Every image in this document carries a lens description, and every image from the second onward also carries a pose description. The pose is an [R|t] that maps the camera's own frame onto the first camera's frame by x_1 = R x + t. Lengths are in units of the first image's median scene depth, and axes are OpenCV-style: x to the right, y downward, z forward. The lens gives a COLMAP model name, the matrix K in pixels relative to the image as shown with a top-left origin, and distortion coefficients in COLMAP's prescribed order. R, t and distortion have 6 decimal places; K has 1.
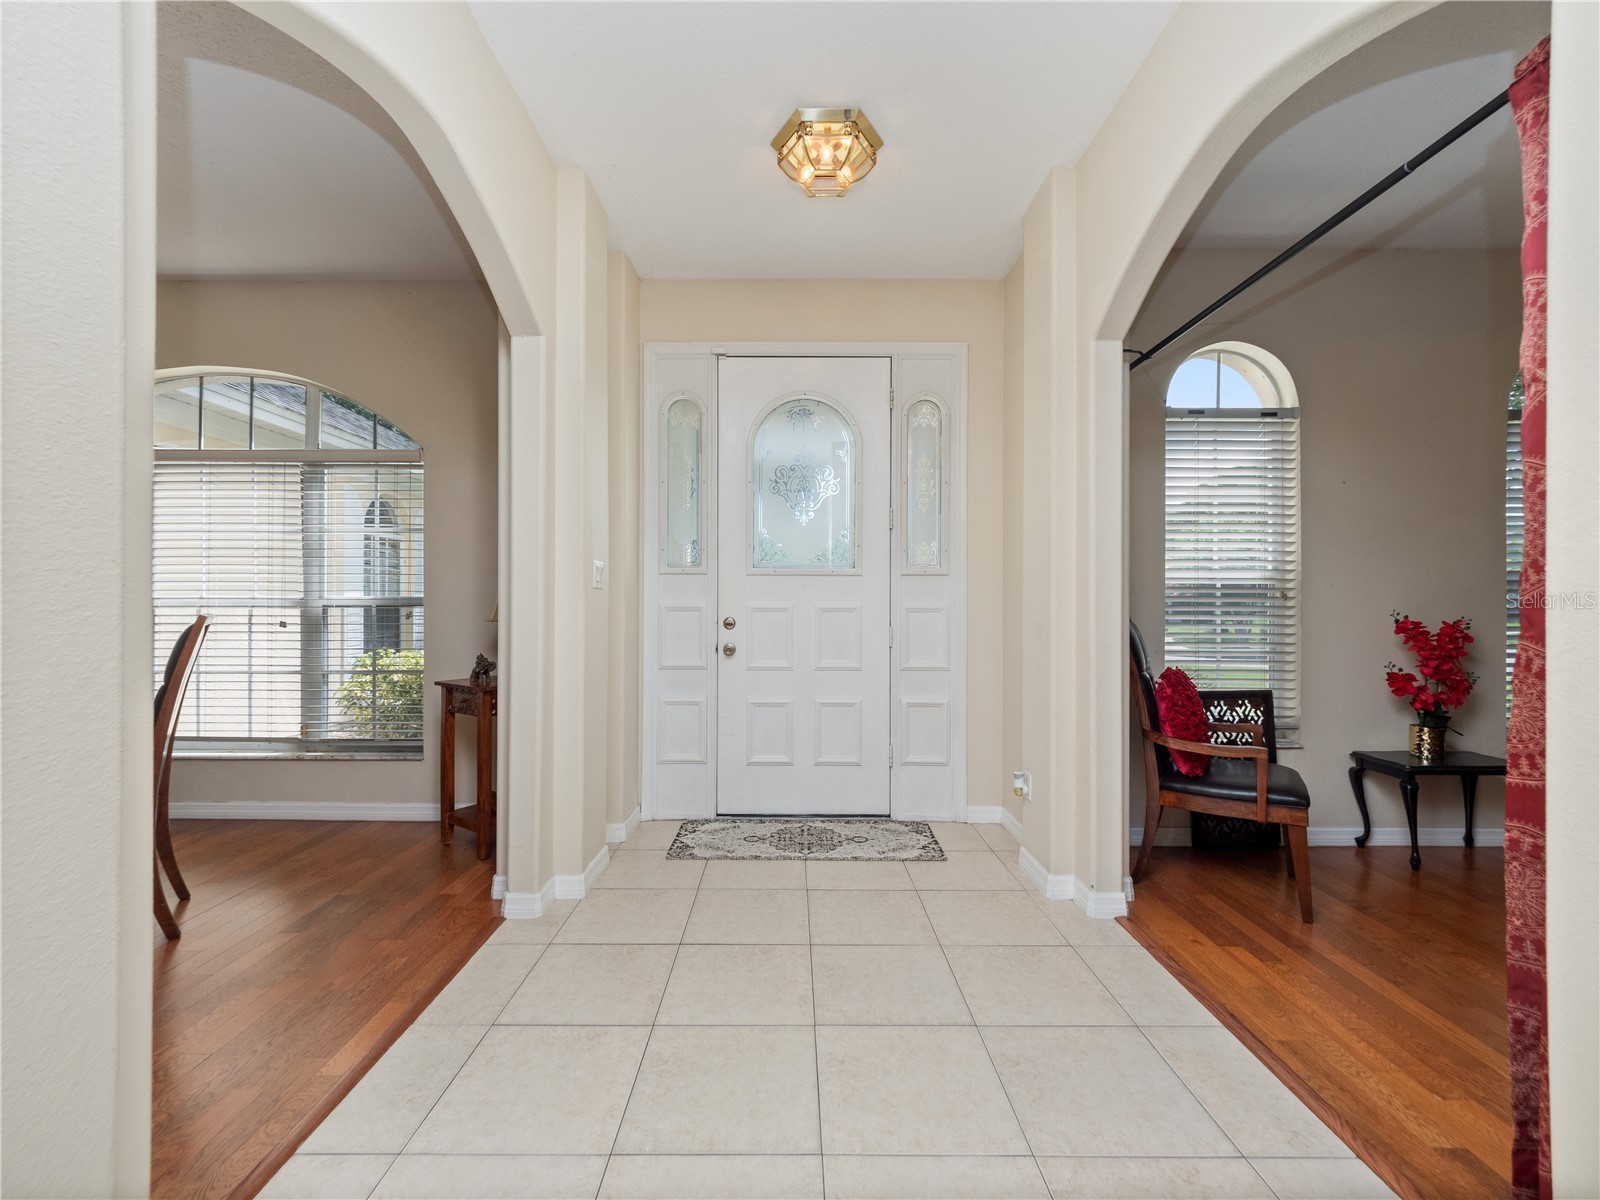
lens RADIAL K [[673.0, 0, 787.7], [0, 673.0, 600.8], [0, 0, 1]] dist [-0.003554, 0.001239]
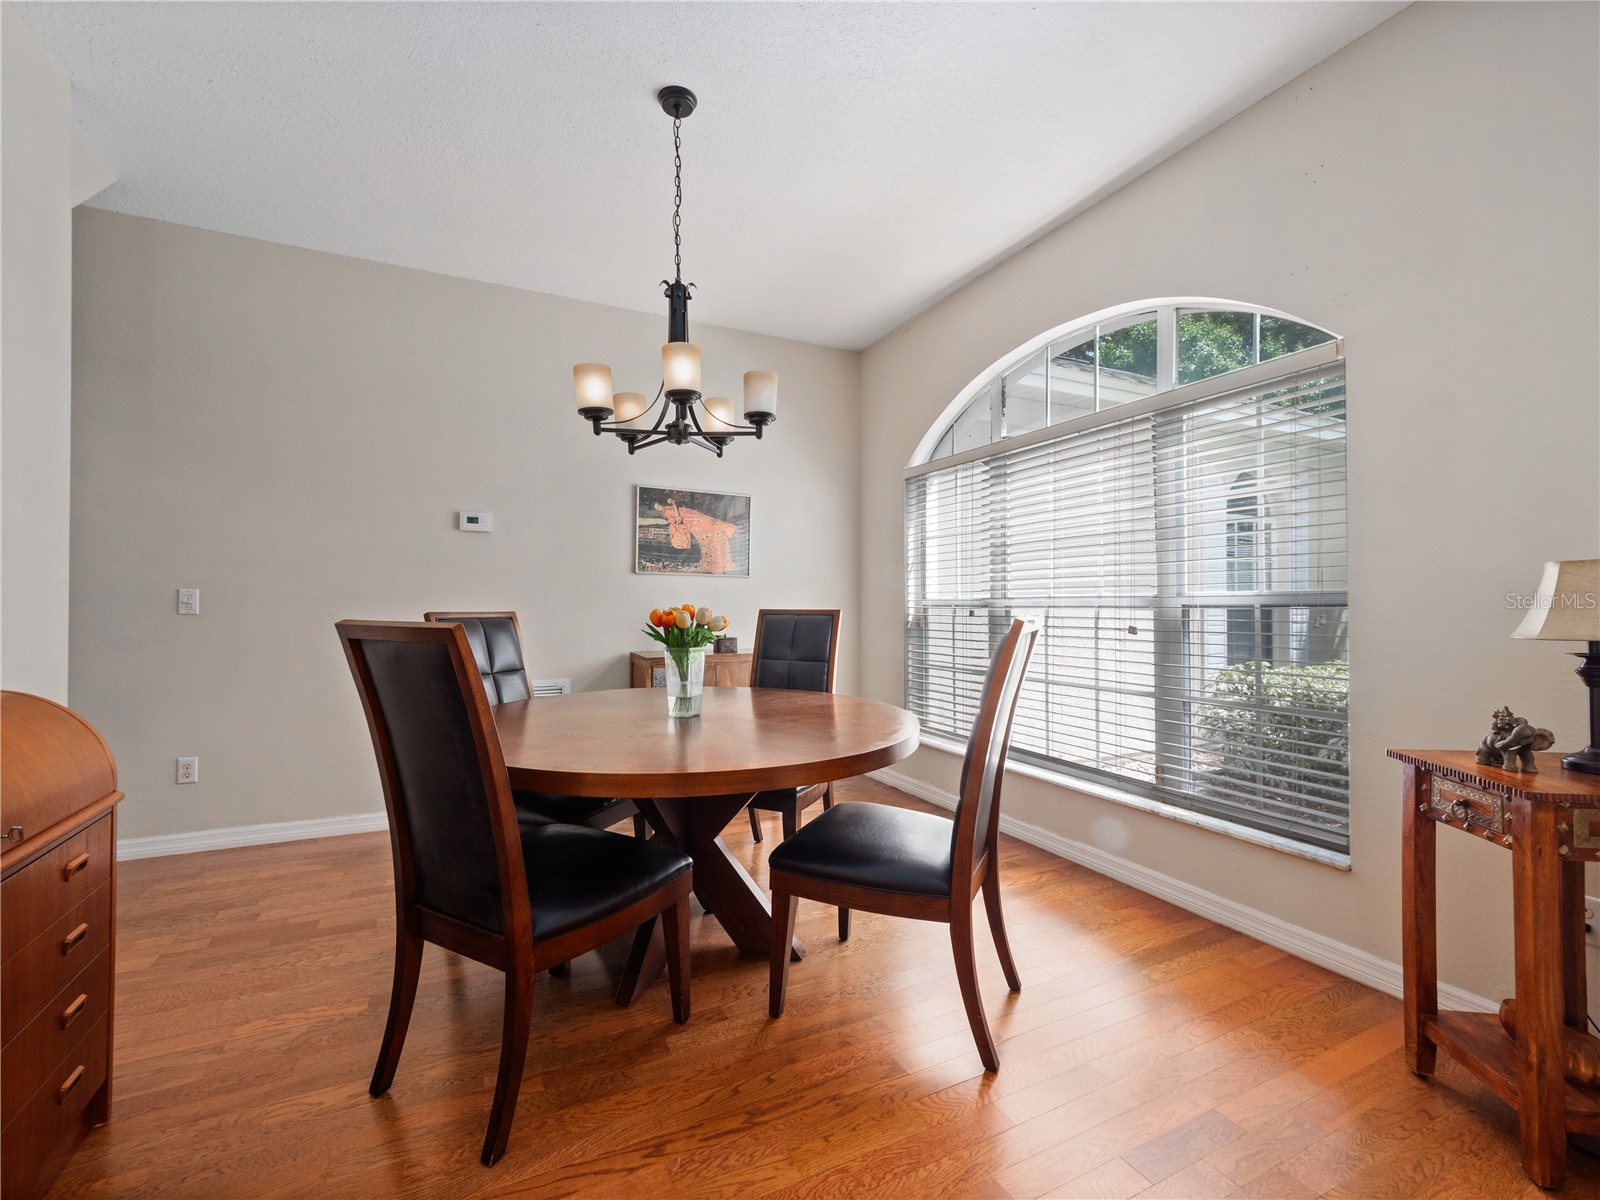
lens RADIAL K [[673.0, 0, 788.6], [0, 673.0, 598.4], [0, 0, 1]] dist [-0.003554, 0.001239]
pose [[0.427039, -0.009113, -0.904187, -0.225031], [0.005639, 0.999957, -0.007415, 0.002230], [0.904216, -0.001932, 0.427072, 0.317574]]
